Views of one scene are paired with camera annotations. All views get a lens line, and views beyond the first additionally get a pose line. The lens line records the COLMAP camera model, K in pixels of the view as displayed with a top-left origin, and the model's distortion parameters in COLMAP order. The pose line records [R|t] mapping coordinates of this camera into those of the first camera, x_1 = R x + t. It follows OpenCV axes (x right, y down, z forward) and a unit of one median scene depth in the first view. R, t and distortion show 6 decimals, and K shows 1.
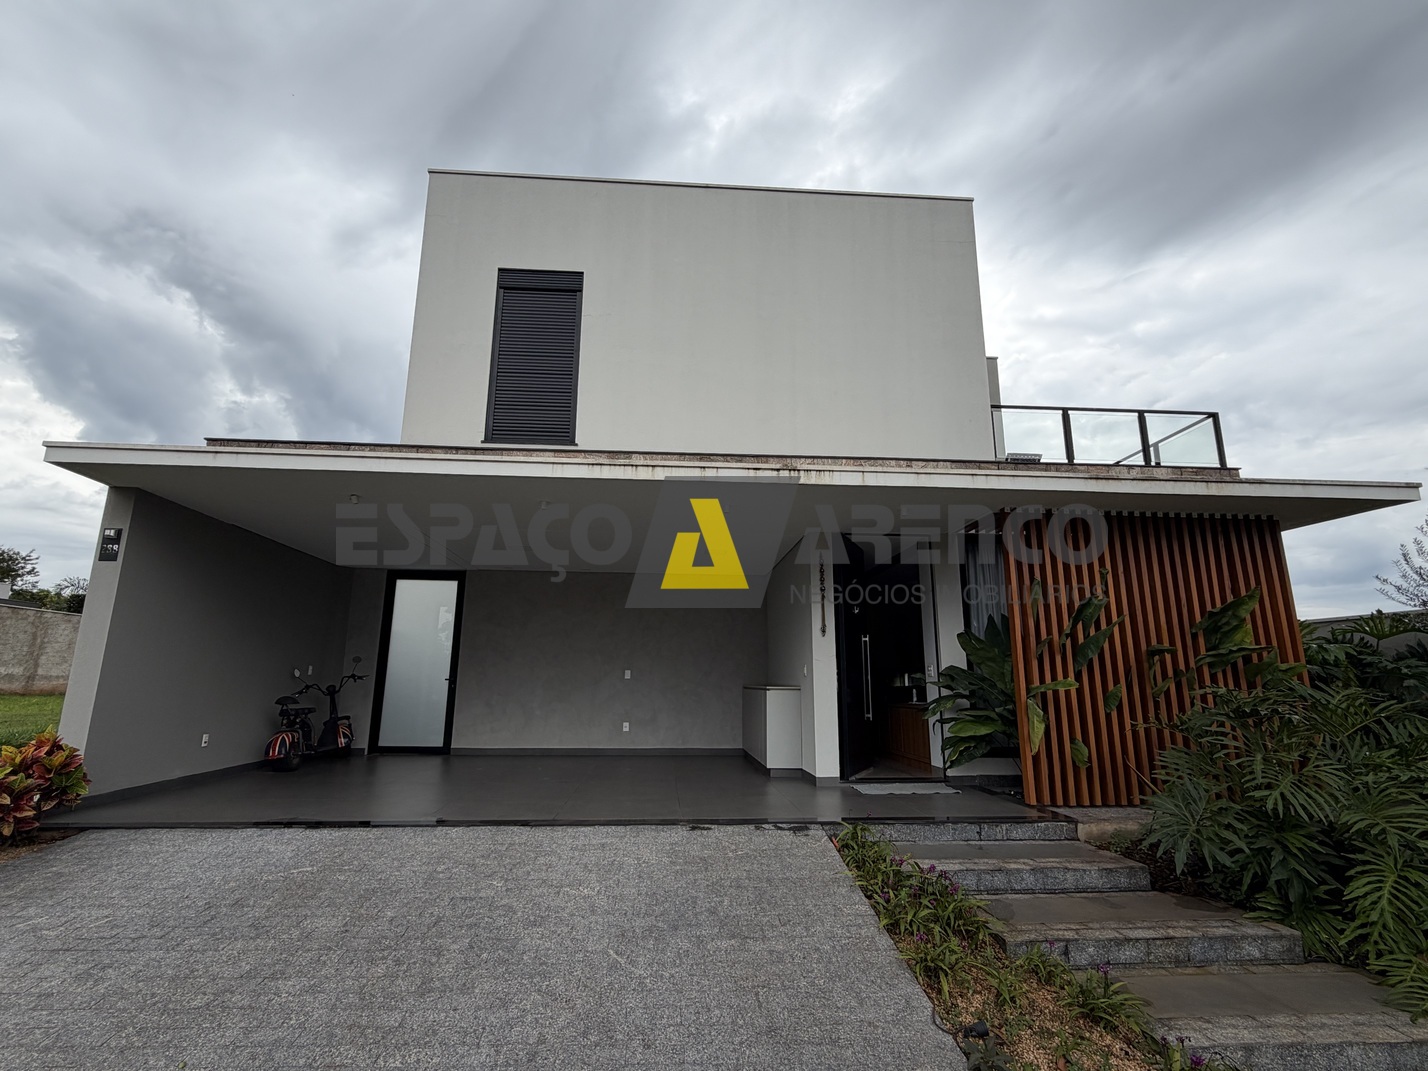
lens RADIAL K [[687.5, 0, 710.2], [0, 687.5, 534.4], [0, 0, 1]] dist [-0.000154, -0.000038]
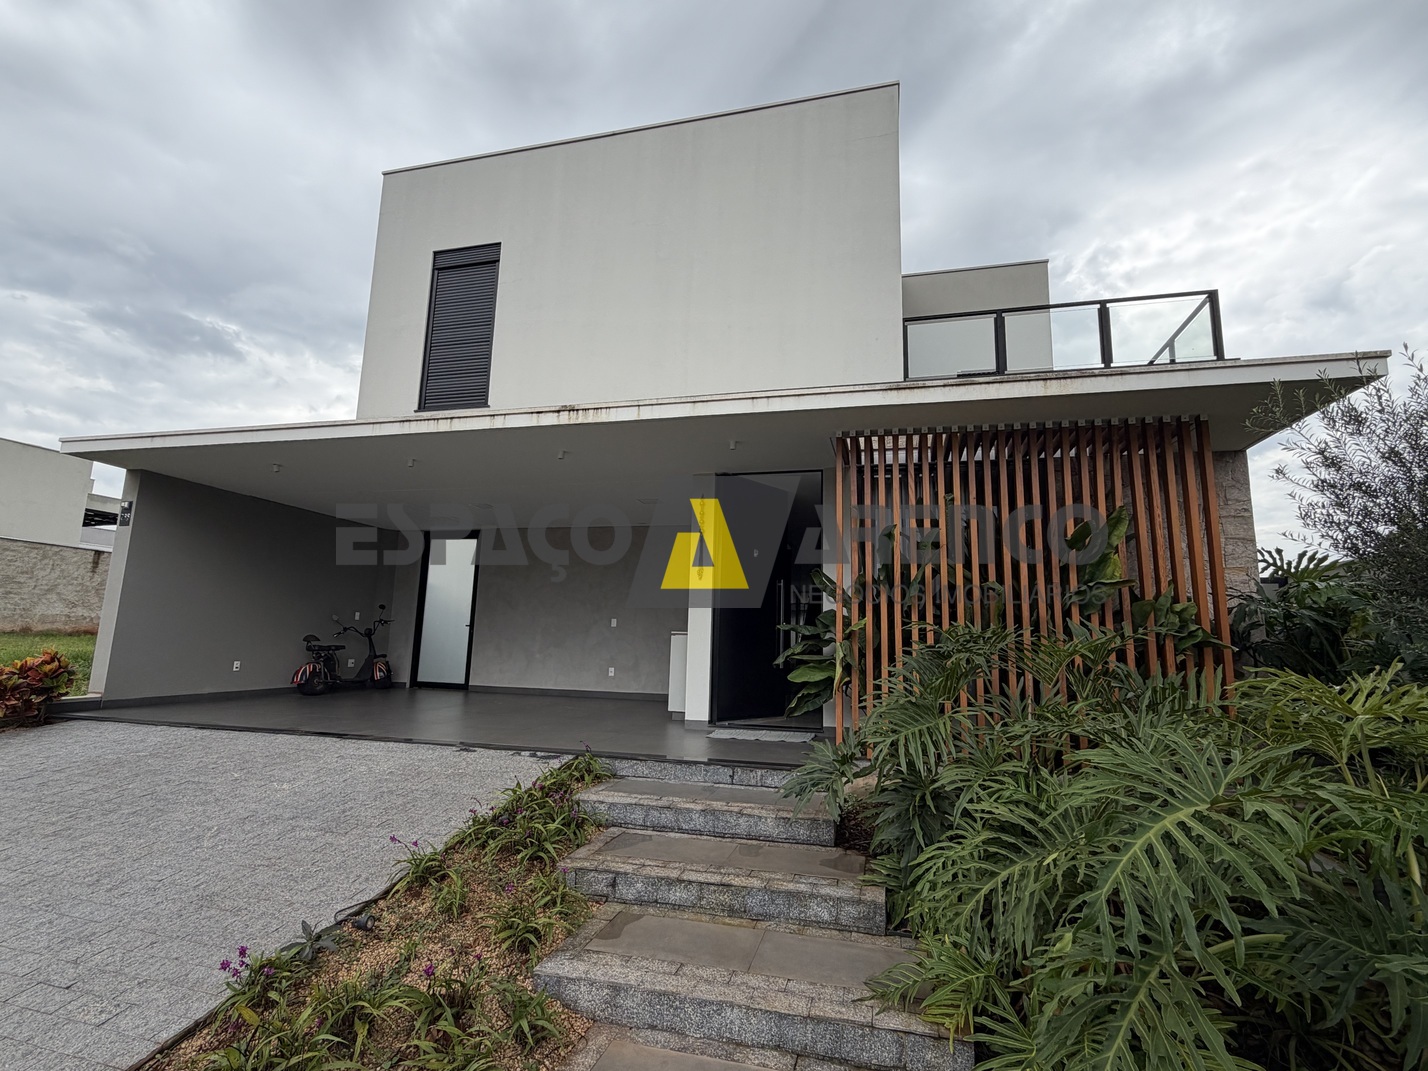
lens RADIAL K [[687.5, 0, 710.2], [0, 687.5, 534.4], [0, 0, 1]] dist [-0.000154, -0.000038]
pose [[0.948197, -0.032440, -0.316022, 0.521142], [0.048513, 0.997891, 0.043123, 0.044738], [0.313957, -0.056220, 0.947771, 0.084124]]
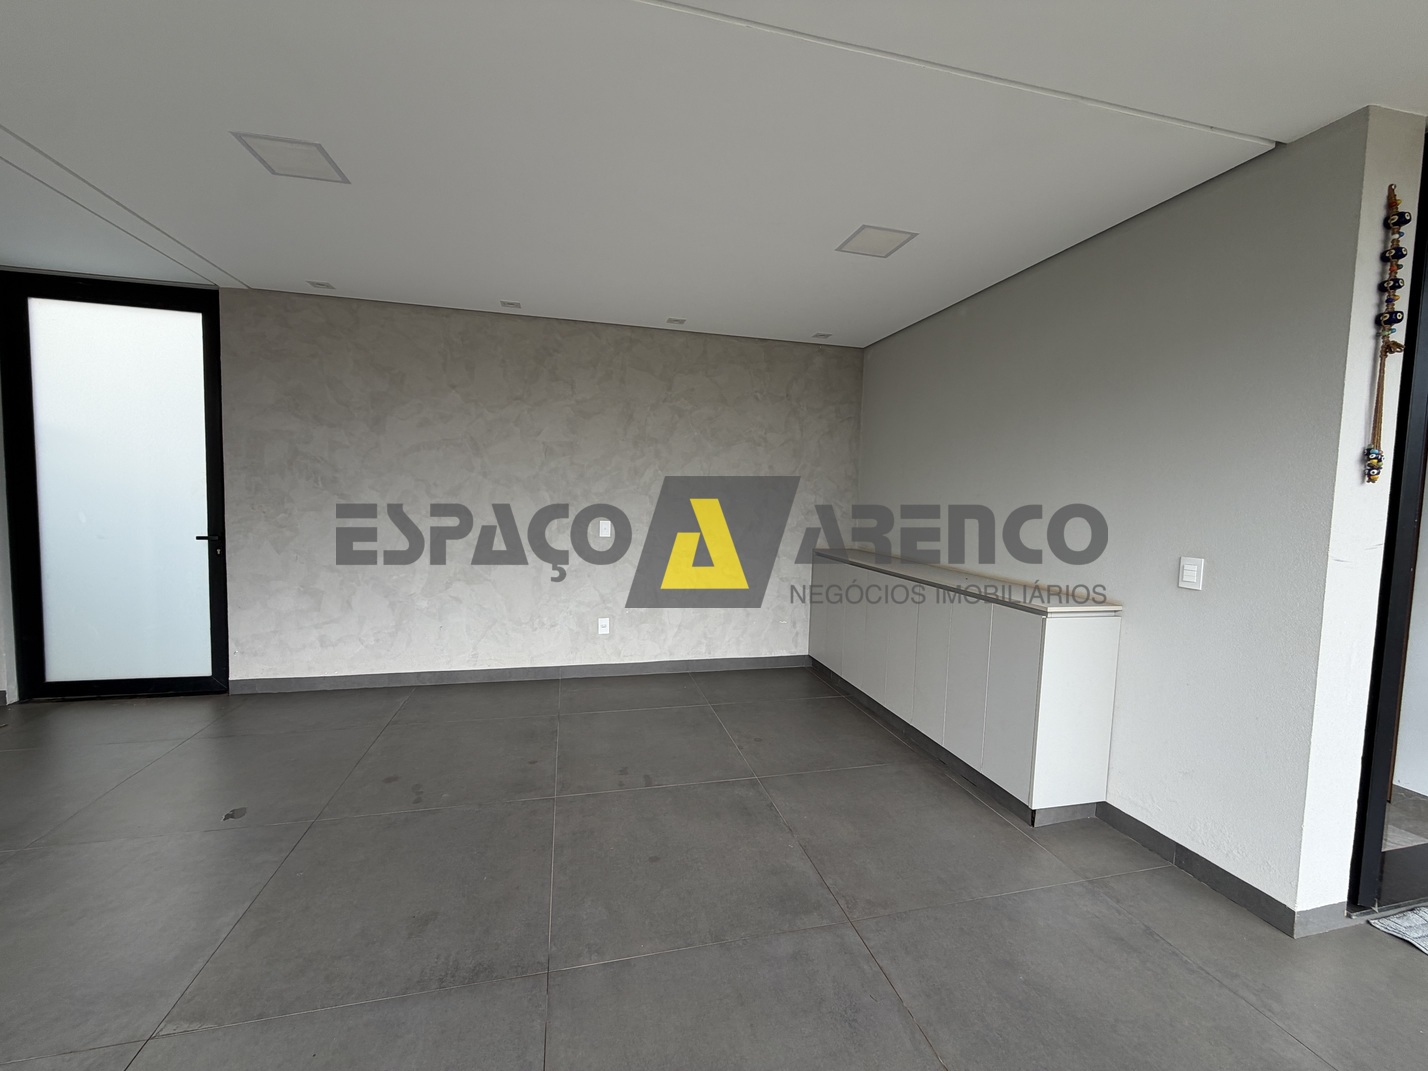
lens RADIAL K [[570.0, 0, 707.1], [0, 570.0, 533.2], [0, 0, 1]] dist [0.000721, -0.000027]
pose [[0.985510, 0.007759, 0.169440, -0.171218], [-0.055310, 0.959051, 0.277780, 0.122934], [-0.160346, -0.283126, 0.945584, 0.854443]]
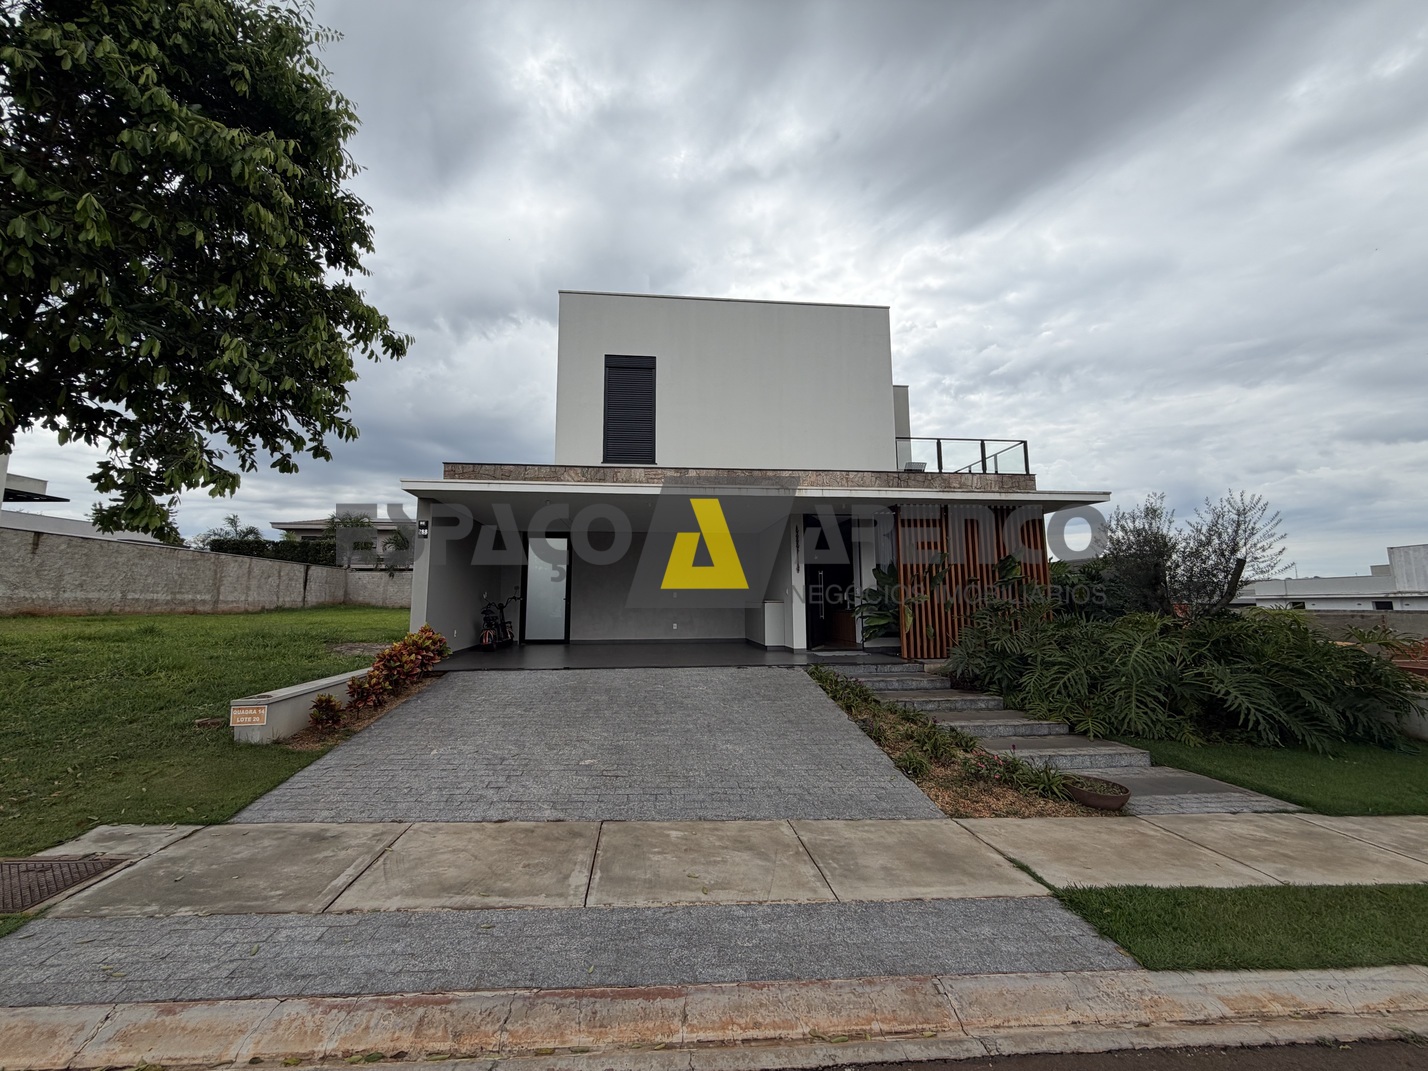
lens RADIAL K [[570.0, 0, 707.1], [0, 570.0, 533.2], [0, 0, 1]] dist [0.000721, -0.000027]
pose [[0.999392, -0.007401, 0.034078, -0.129954], [0.004152, 0.995521, 0.094453, -0.102256], [-0.034624, -0.094254, 0.994946, -0.492207]]
